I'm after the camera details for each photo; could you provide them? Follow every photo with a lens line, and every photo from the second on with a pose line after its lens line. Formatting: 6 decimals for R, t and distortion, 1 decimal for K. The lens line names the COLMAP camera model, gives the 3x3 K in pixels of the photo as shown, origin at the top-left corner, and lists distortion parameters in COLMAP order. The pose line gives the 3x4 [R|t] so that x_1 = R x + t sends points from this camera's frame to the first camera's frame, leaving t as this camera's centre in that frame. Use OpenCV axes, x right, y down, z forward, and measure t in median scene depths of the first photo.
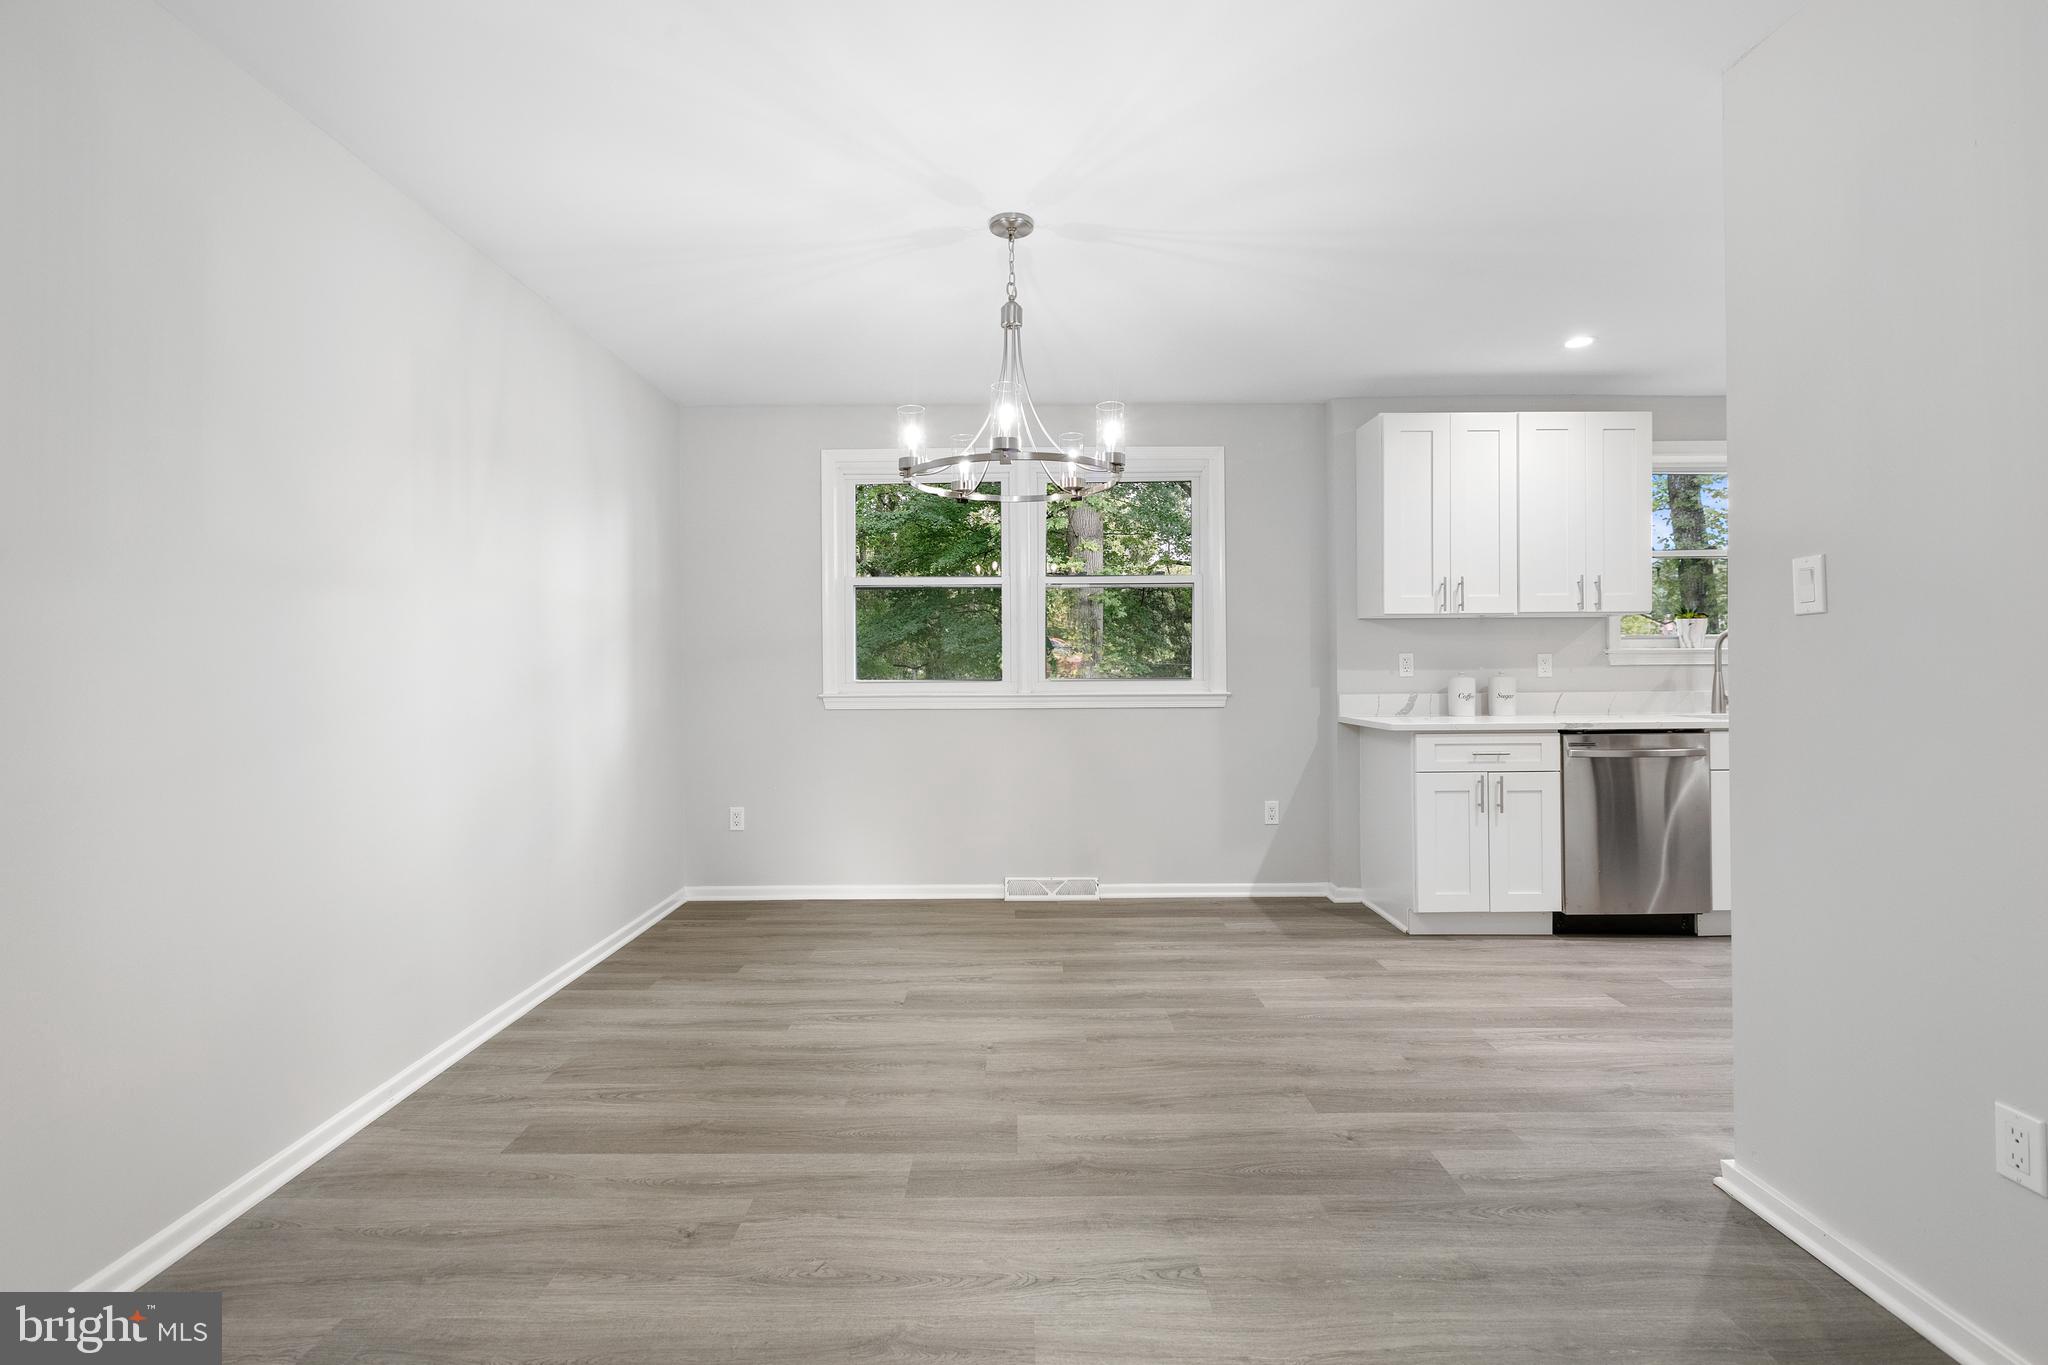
lens RADIAL K [[921.1, 0, 1032.0], [0, 921.1, 675.1], [0, 0, 1]] dist [0.013847, -0.000058]
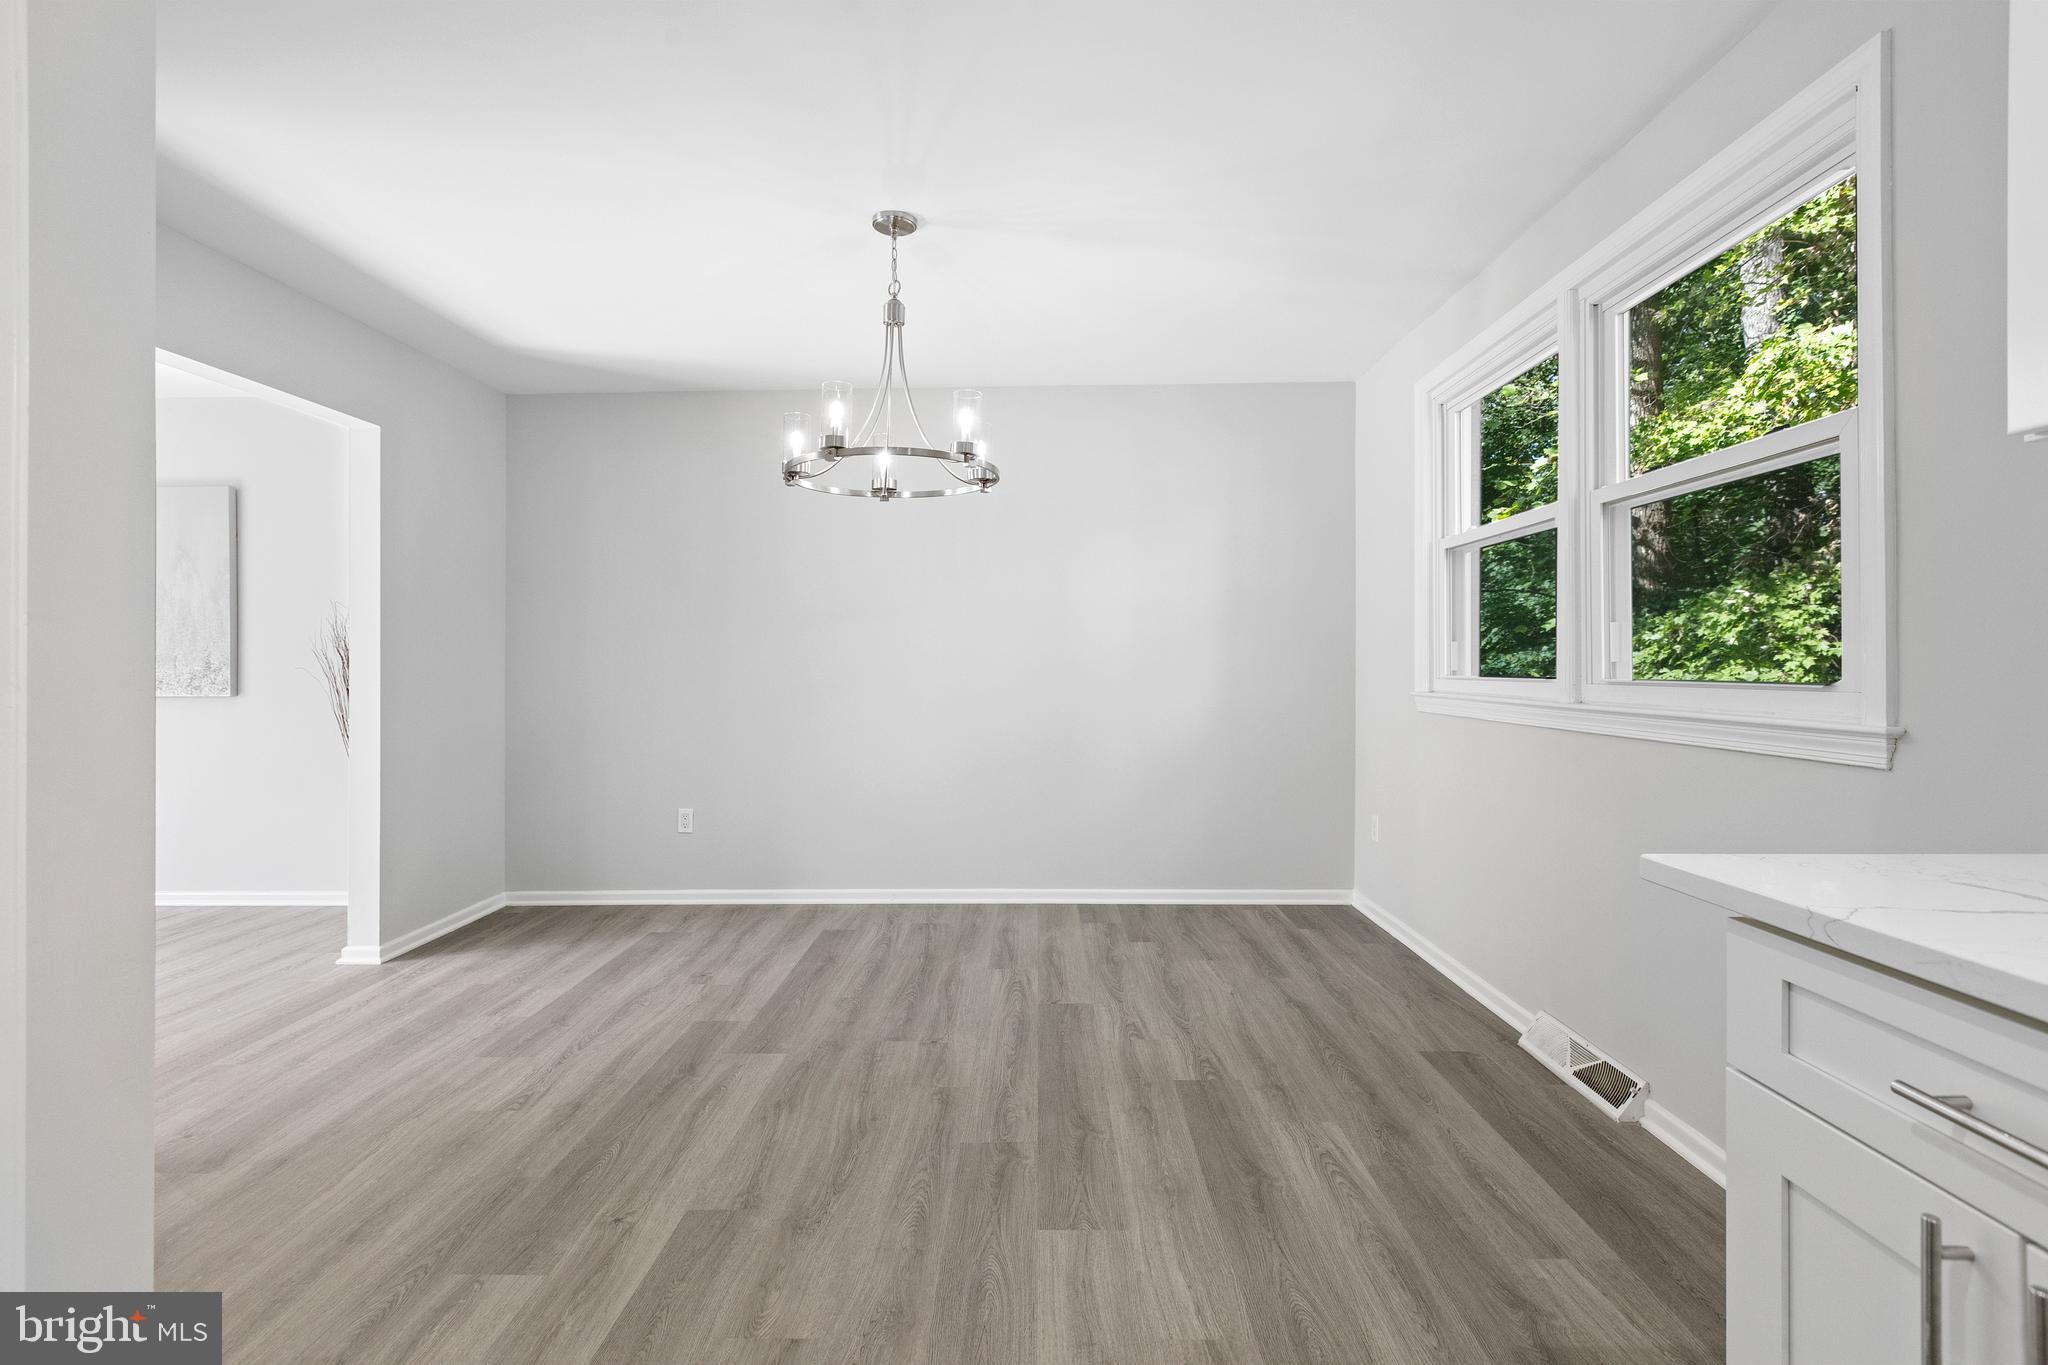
lens RADIAL K [[921.1, 0, 1028.8], [0, 921.1, 667.6], [0, 0, 1]] dist [0.013847, -0.000058]
pose [[-0.032532, 0.009683, -0.999424, 0.877960], [0.003007, 0.999949, 0.009591, -0.013705], [0.999466, -0.002693, -0.032559, 1.044469]]
